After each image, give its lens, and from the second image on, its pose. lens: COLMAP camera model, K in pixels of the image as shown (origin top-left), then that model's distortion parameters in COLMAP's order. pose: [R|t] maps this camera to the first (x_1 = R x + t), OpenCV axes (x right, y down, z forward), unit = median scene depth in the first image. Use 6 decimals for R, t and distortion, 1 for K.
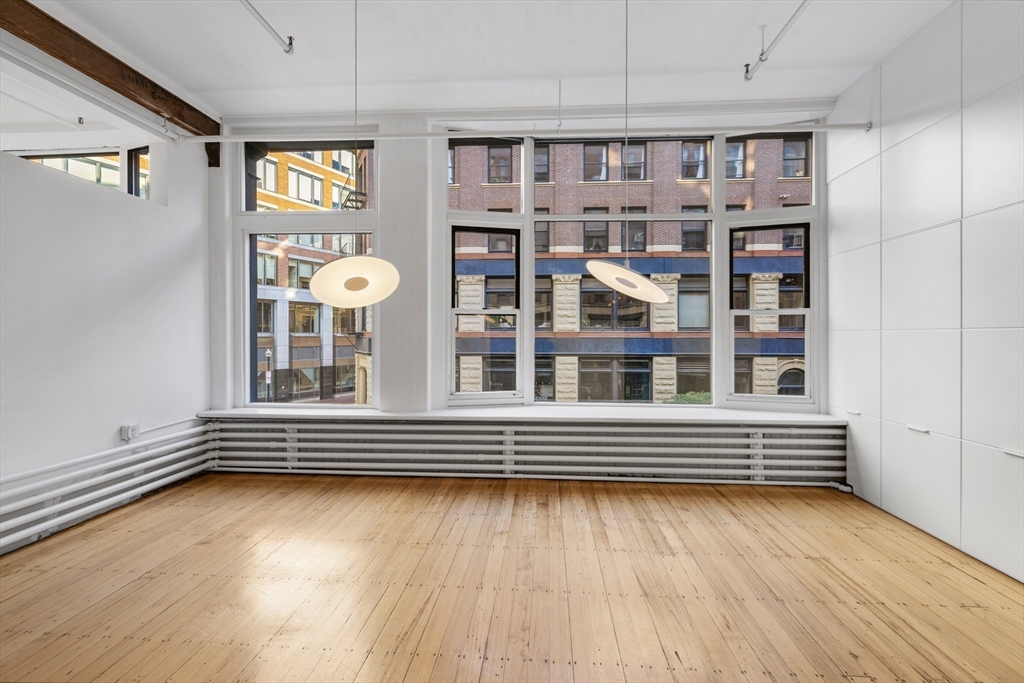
lens RADIAL K [[457.4, 0, 517.8], [0, 457.4, 340.4], [0, 0, 1]] dist [0.001379, 0.000335]
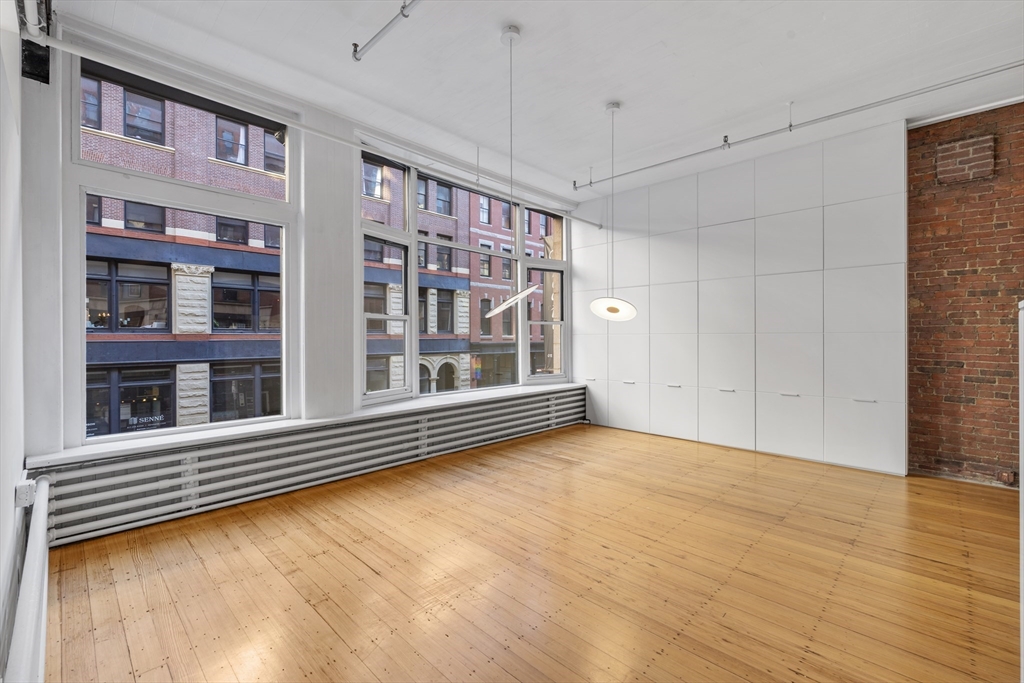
lens RADIAL K [[457.4, 0, 530.0], [0, 457.4, 338.9], [0, 0, 1]] dist [0.001379, 0.000335]
pose [[0.618346, -0.007106, 0.785874, -0.585778], [0.013221, 0.999912, -0.001362, -0.002250], [-0.785795, 0.011232, 0.618385, 0.041577]]
